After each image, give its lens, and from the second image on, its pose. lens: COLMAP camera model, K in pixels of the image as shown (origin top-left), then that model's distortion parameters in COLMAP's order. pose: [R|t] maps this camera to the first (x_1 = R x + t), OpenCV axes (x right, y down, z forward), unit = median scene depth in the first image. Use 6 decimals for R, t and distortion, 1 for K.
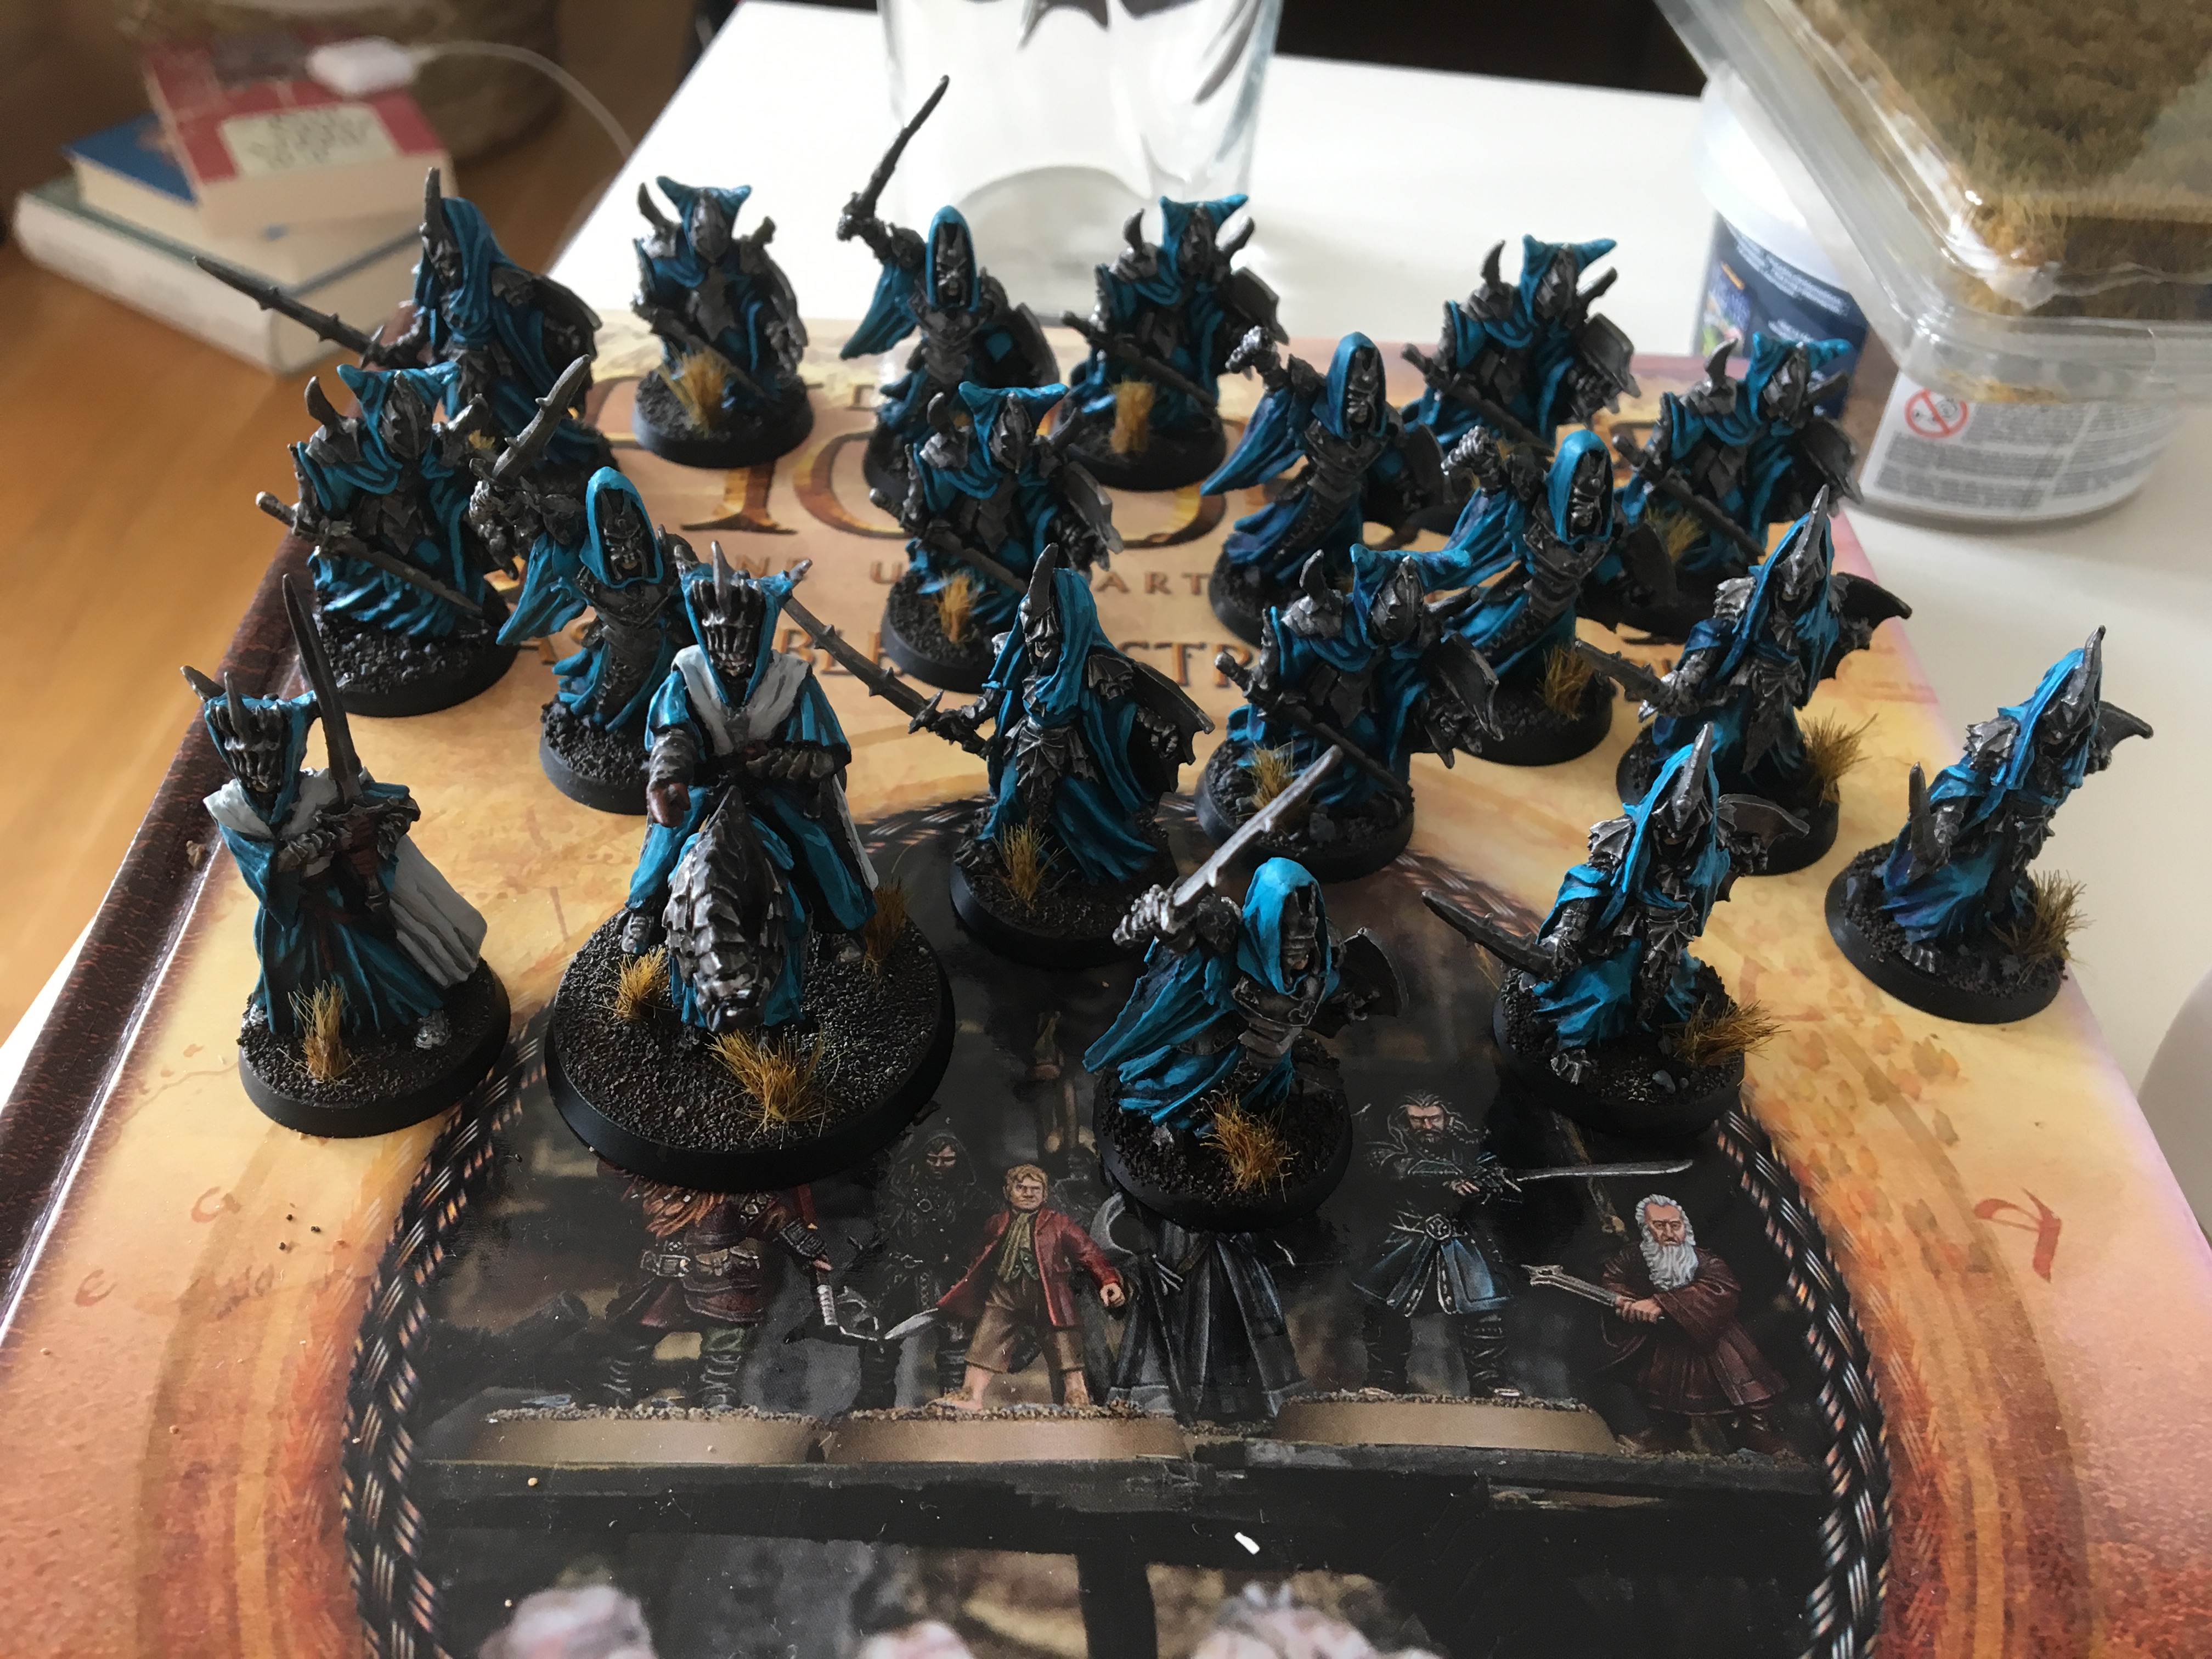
lens RADIAL K [[1880.9, 0, 1105.3], [0, 1880.9, 831.6], [0, 0, 1]] dist [0.101370, -0.202329]
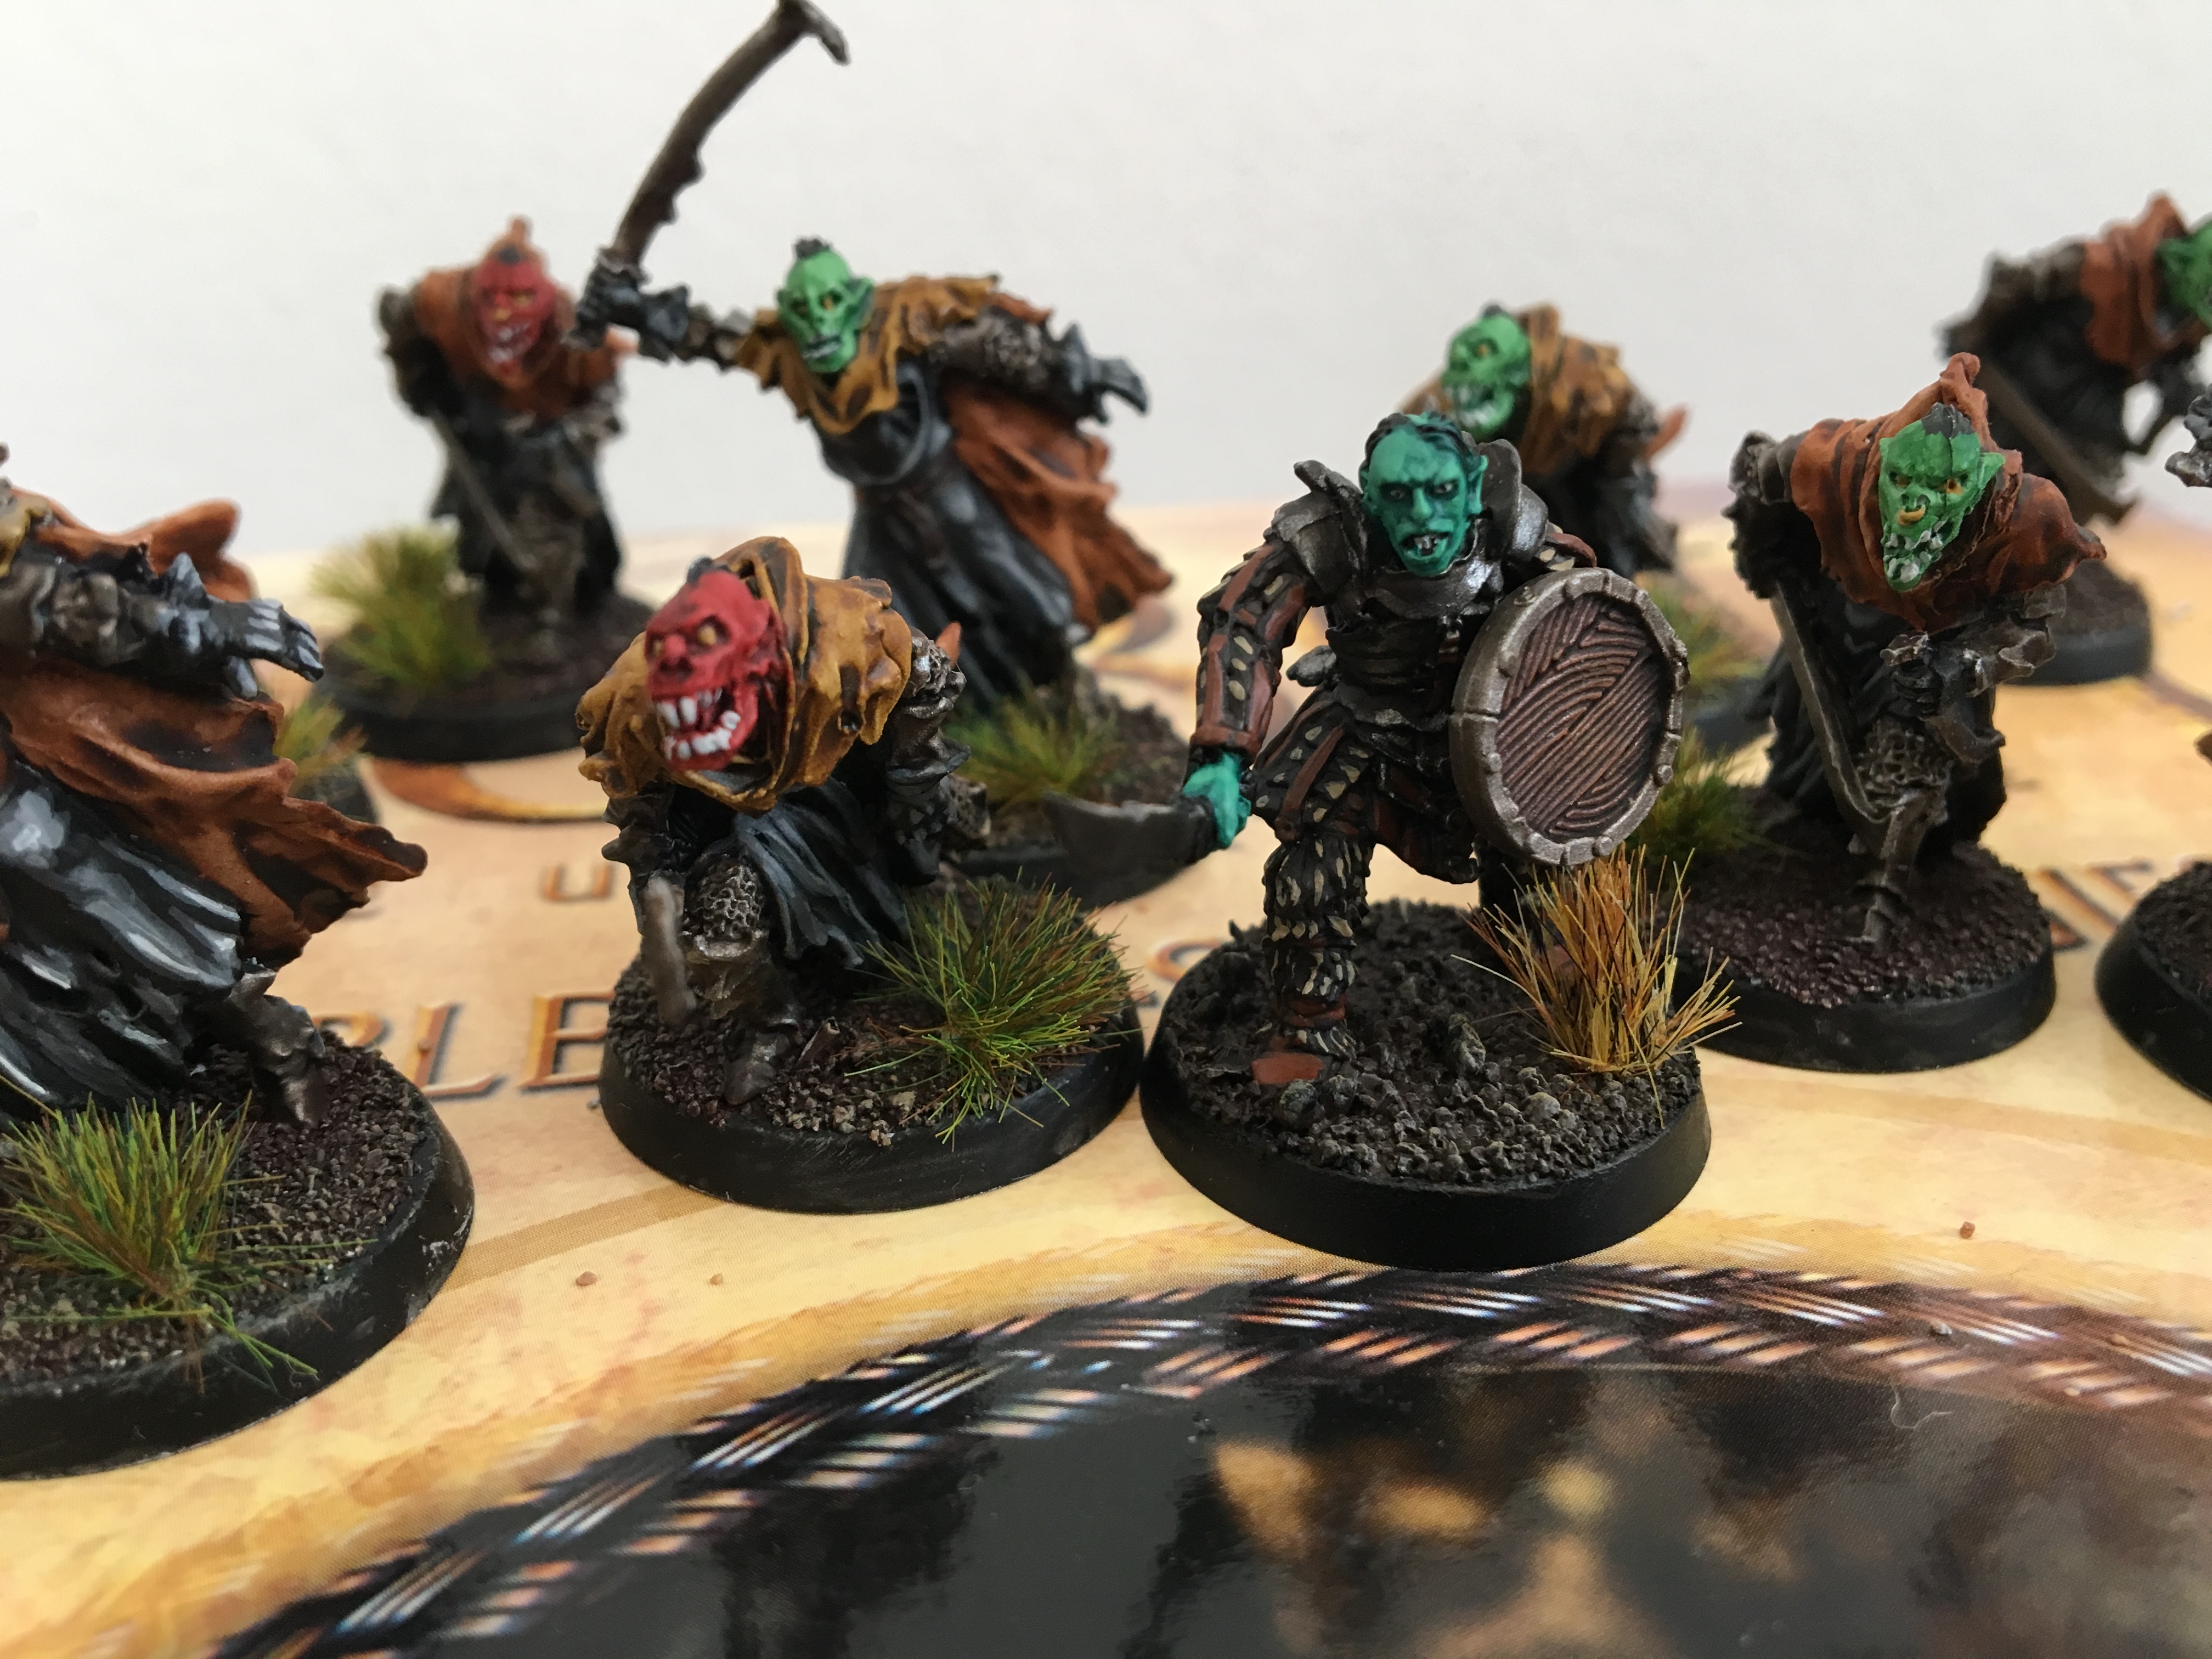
lens RADIAL K [[1968.0, 0, 1105.1], [0, 1968.0, 822.0], [0, 0, 1]] dist [0.072383, -0.201249]
pose [[0.986434, -0.116563, 0.115591, -0.059597], [0.147143, 0.940011, -0.307780, 0.004879], [-0.072781, 0.320613, 0.944410, 0.695098]]
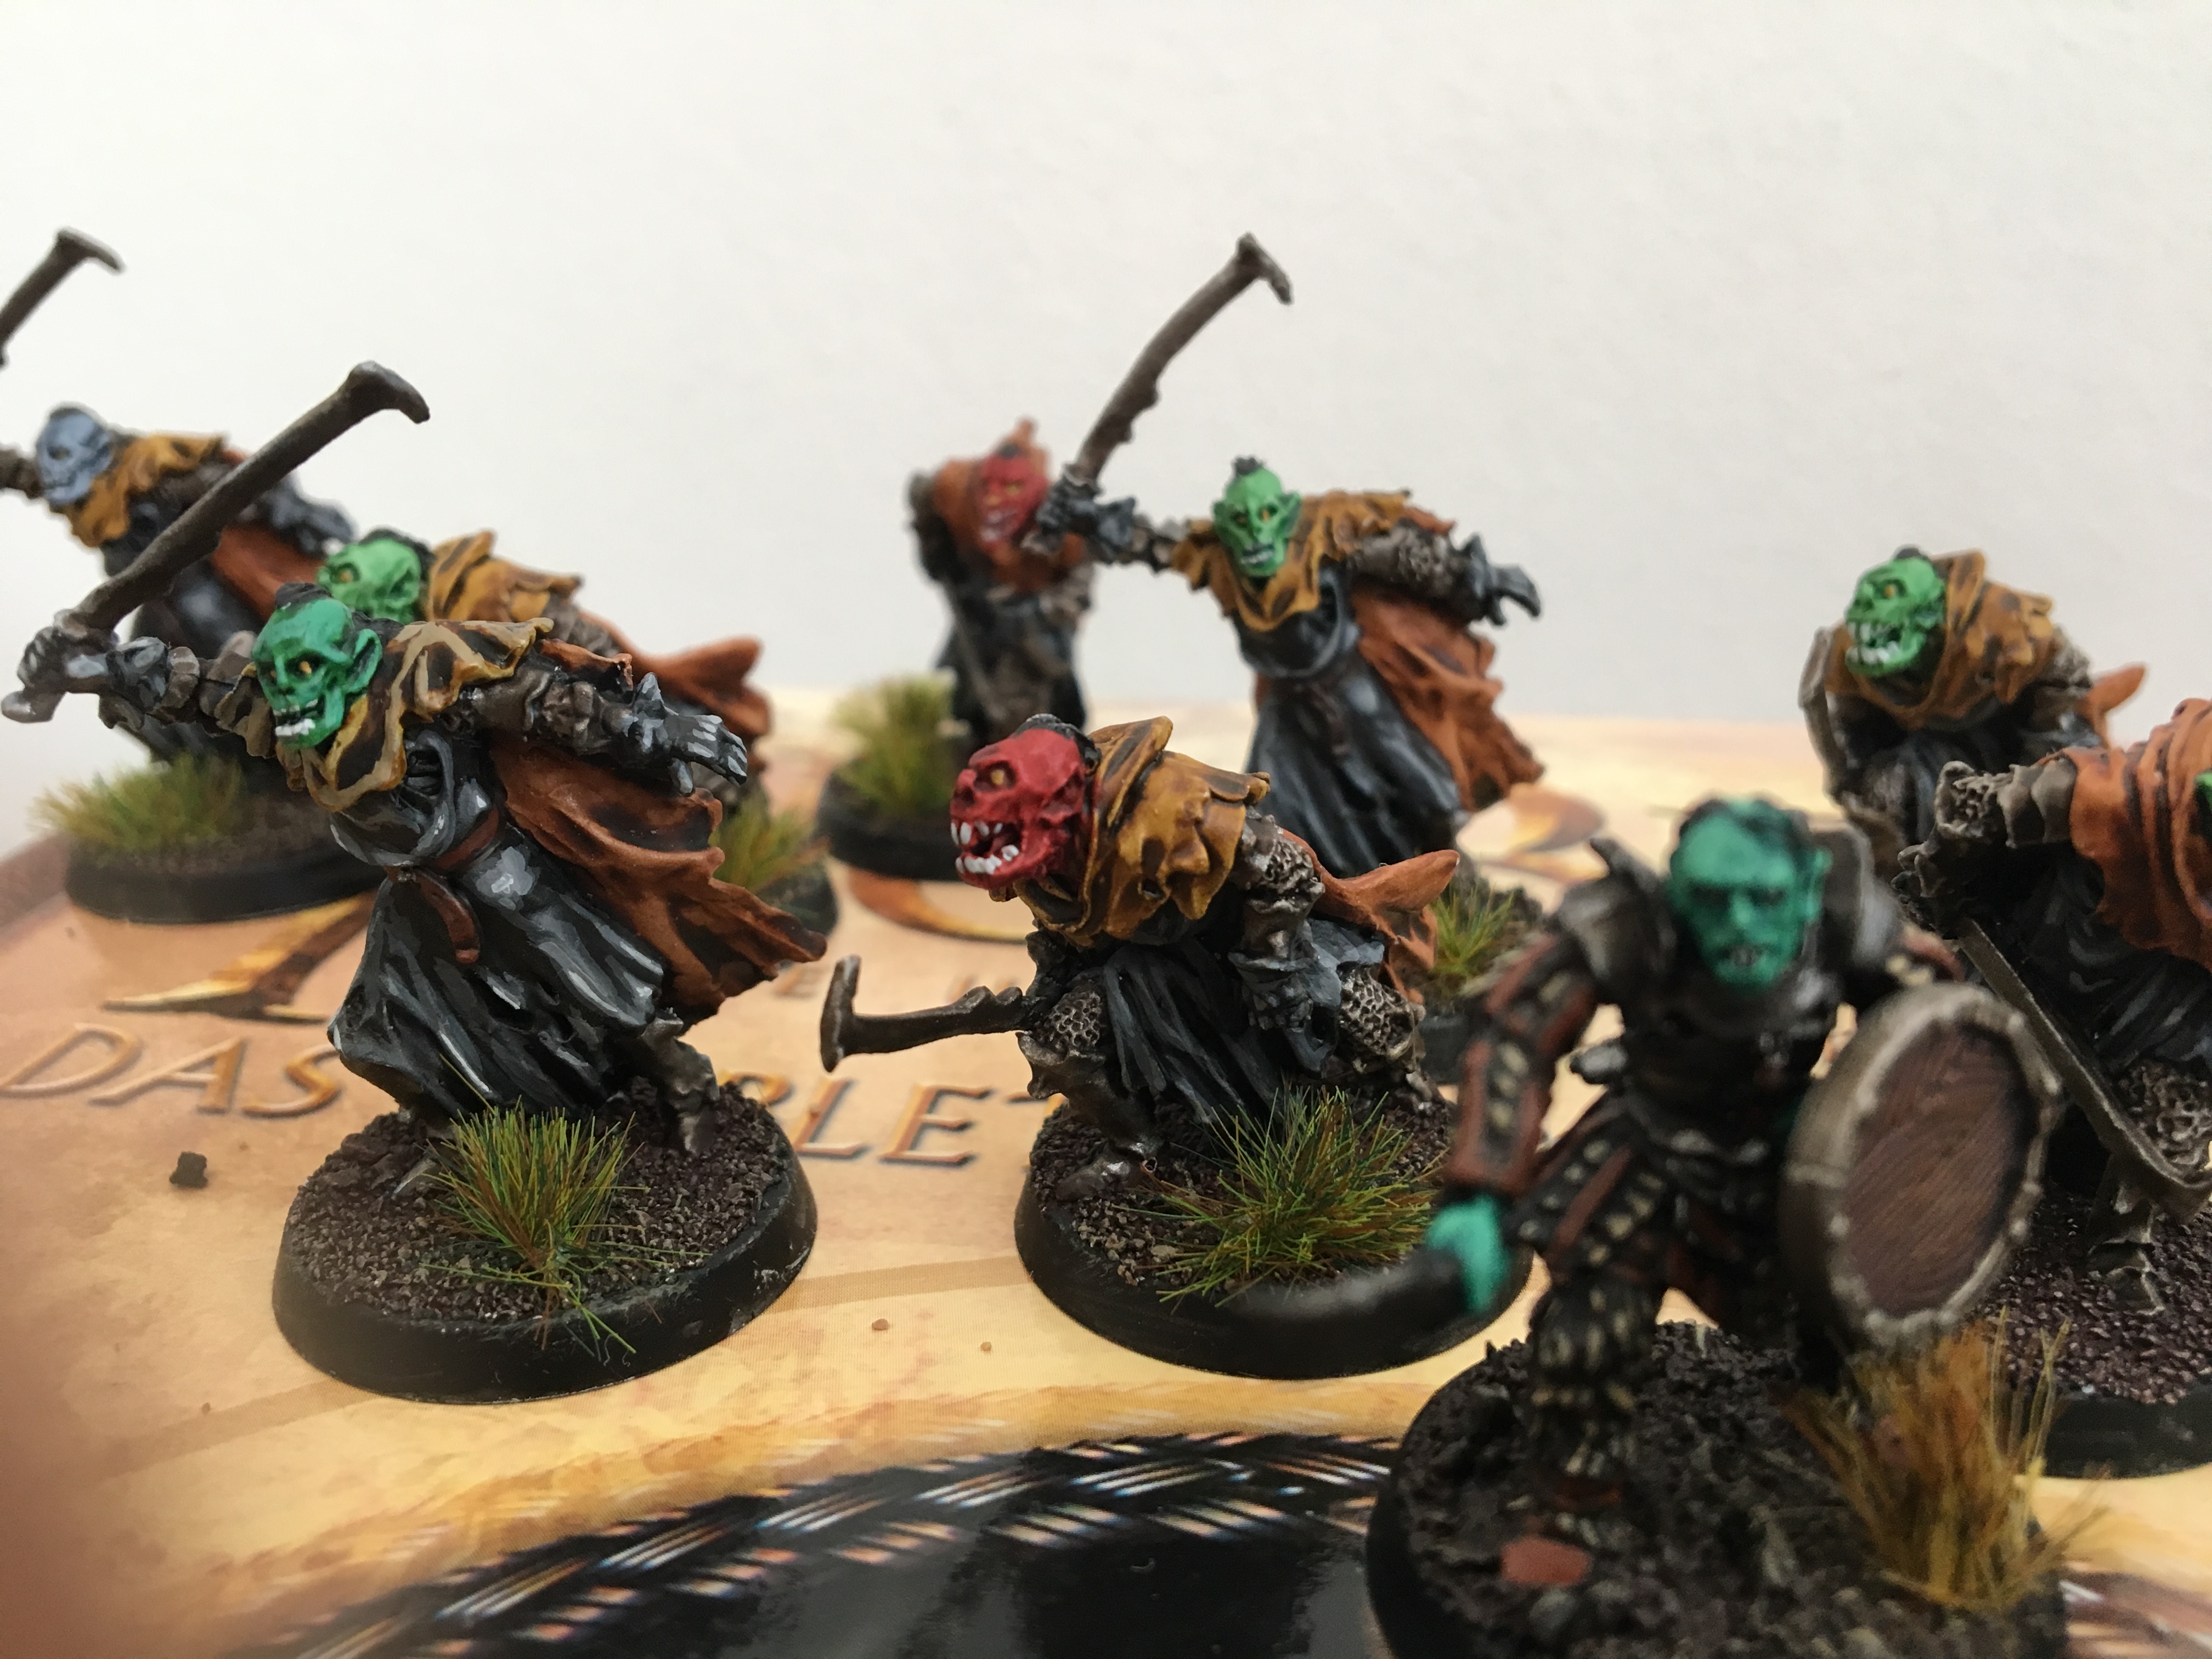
lens RADIAL K [[1944.7, 0, 1112.3], [0, 1944.7, 825.9], [0, 0, 1]] dist [0.140210, -0.423766]
pose [[0.986127, 0.004447, -0.165935, -0.001252], [-0.072081, 0.911946, -0.403929, 0.026863], [0.149527, 0.410286, 0.899615, 0.662157]]
